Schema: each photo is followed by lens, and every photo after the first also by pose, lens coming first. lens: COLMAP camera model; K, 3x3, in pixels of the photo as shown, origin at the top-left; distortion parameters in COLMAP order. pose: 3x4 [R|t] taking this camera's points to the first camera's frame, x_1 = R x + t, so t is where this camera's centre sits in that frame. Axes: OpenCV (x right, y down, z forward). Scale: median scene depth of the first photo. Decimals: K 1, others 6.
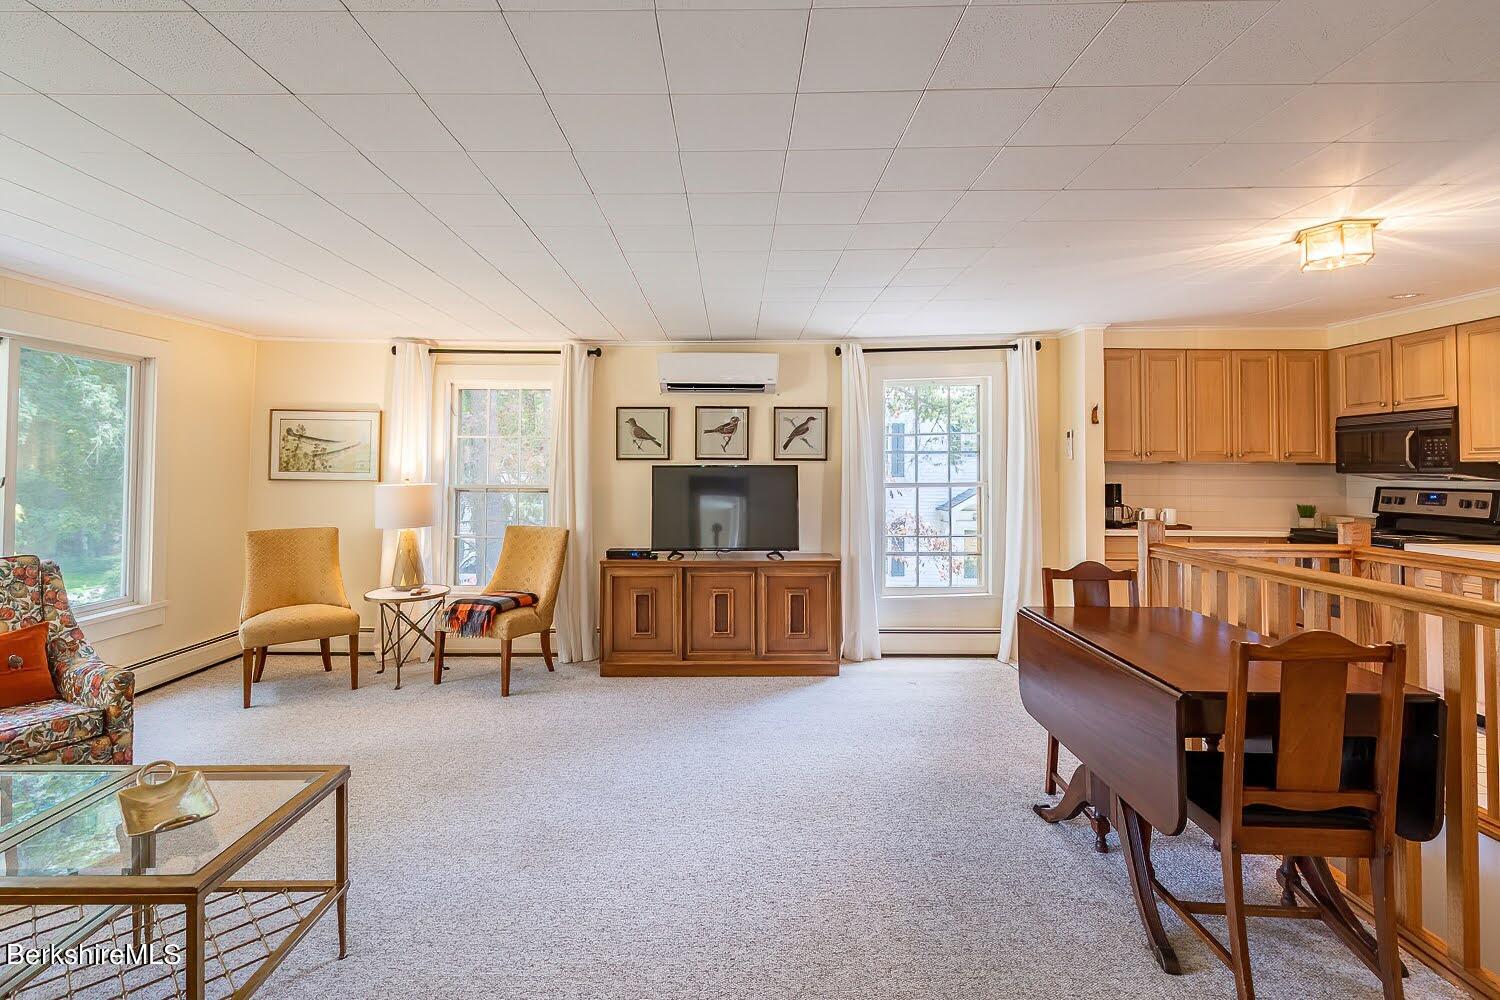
lens RADIAL K [[704.0, 0, 715.8], [0, 704.0, 449.2], [0, 0, 1]] dist [-0.000409, 0.000371]
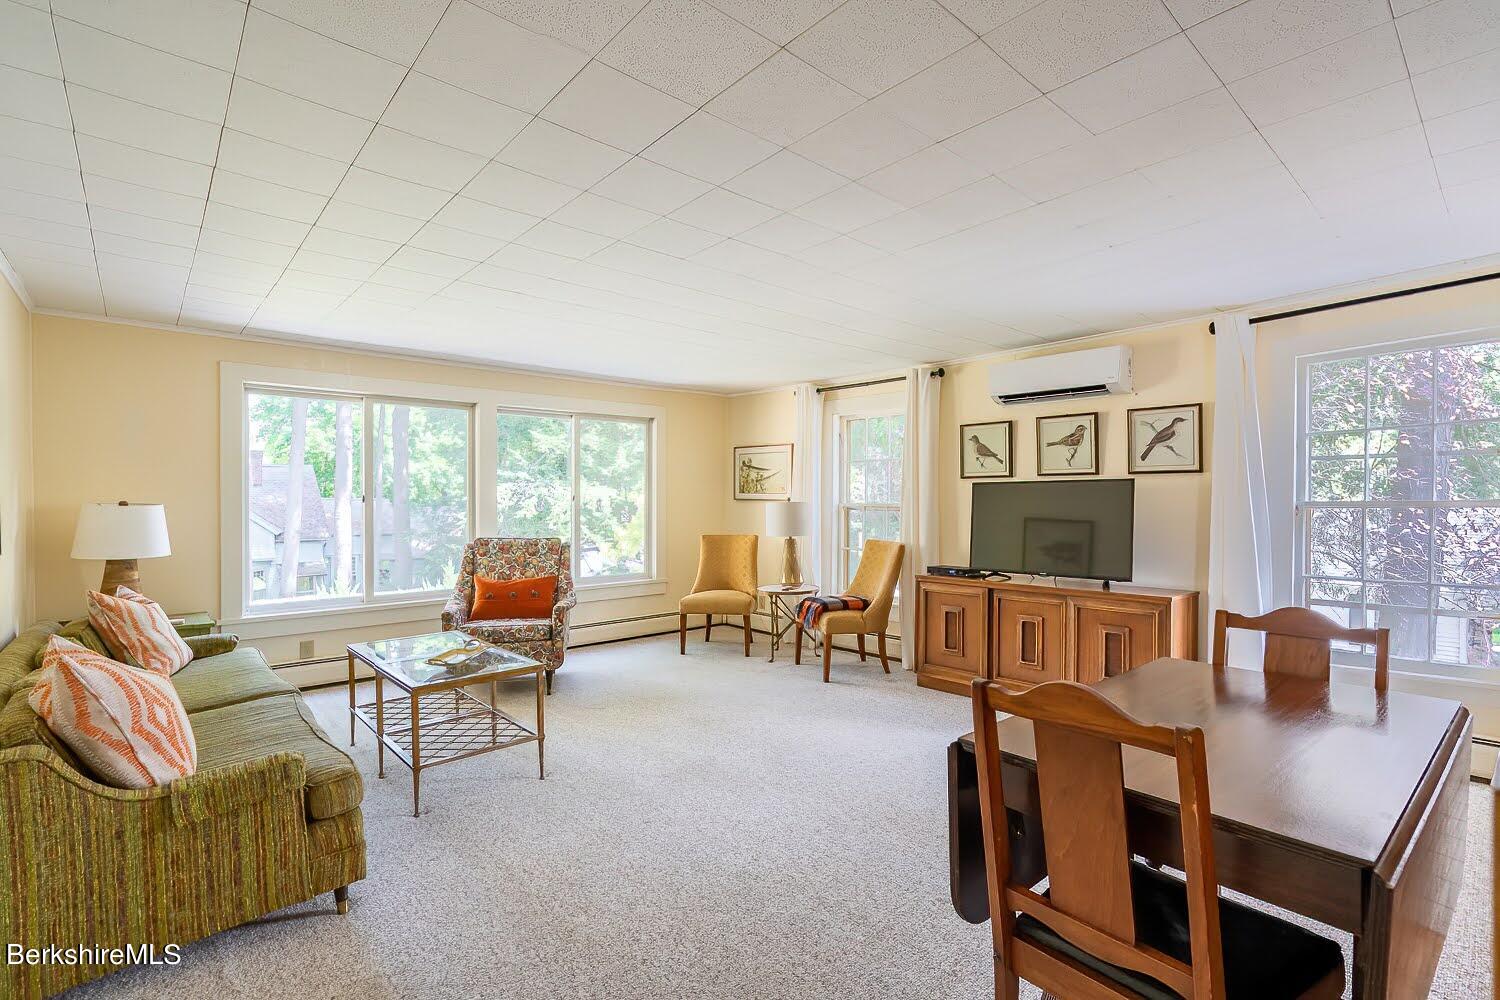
lens RADIAL K [[687.4, 0, 733.8], [0, 687.4, 505.8], [0, 0, 1]] dist [-0.001194, 0.000277]
pose [[0.672951, 0.005256, -0.739668, 0.373671], [0.021560, 0.999411, 0.026717, 0.021676], [0.739373, -0.033927, 0.672441, 0.111046]]
